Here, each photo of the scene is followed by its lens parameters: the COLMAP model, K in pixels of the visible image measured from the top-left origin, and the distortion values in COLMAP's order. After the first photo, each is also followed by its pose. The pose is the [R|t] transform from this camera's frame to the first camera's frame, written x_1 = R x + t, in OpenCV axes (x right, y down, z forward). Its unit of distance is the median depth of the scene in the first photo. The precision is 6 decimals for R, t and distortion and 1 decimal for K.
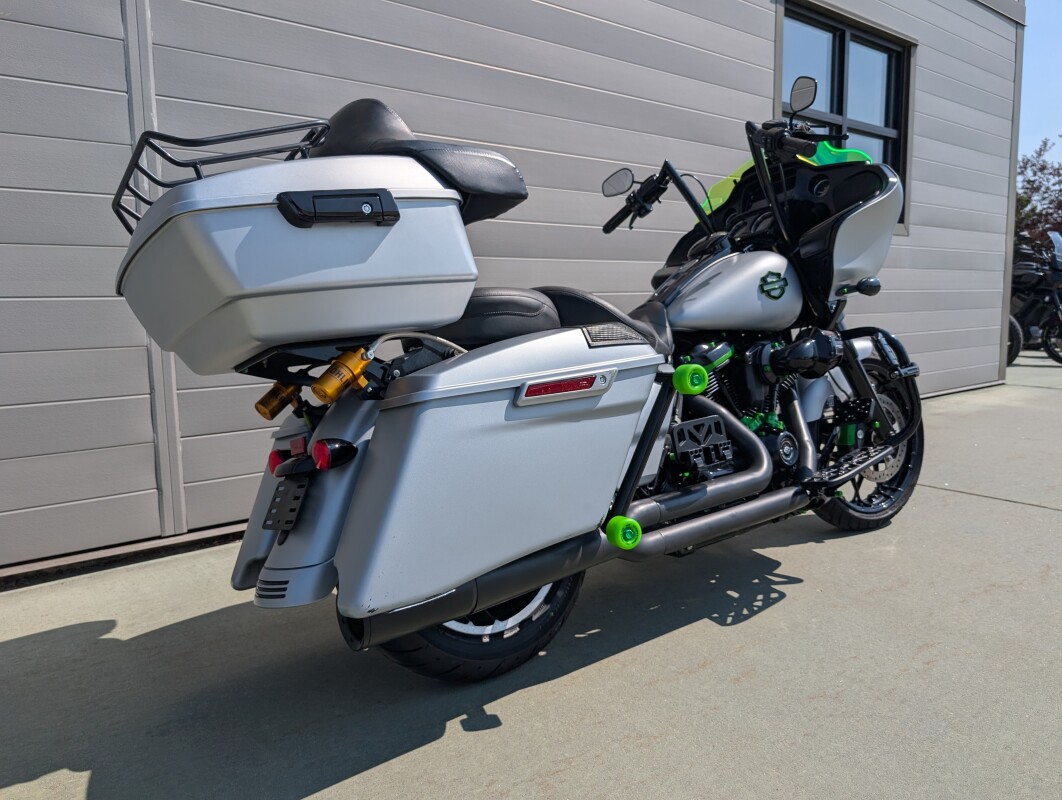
lens RADIAL K [[795.3, 0, 547.7], [0, 795.3, 405.4], [0, 0, 1]] dist [0.002030, 0.000074]
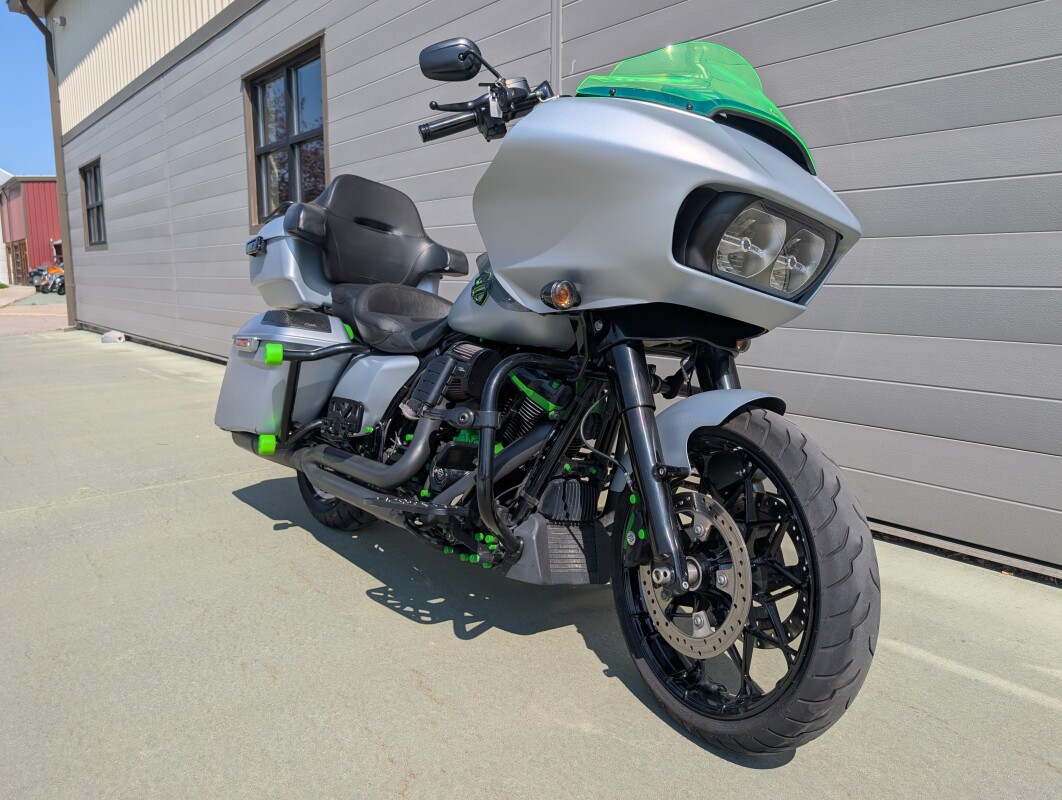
lens RADIAL K [[795.3, 0, 547.7], [0, 795.3, 405.4], [0, 0, 1]] dist [0.002030, 0.000074]
pose [[-0.024361, 0.163843, -0.986186, 1.166974], [-0.141311, 0.976009, 0.165643, -0.182518], [0.989665, 0.143394, -0.000624, 1.107983]]
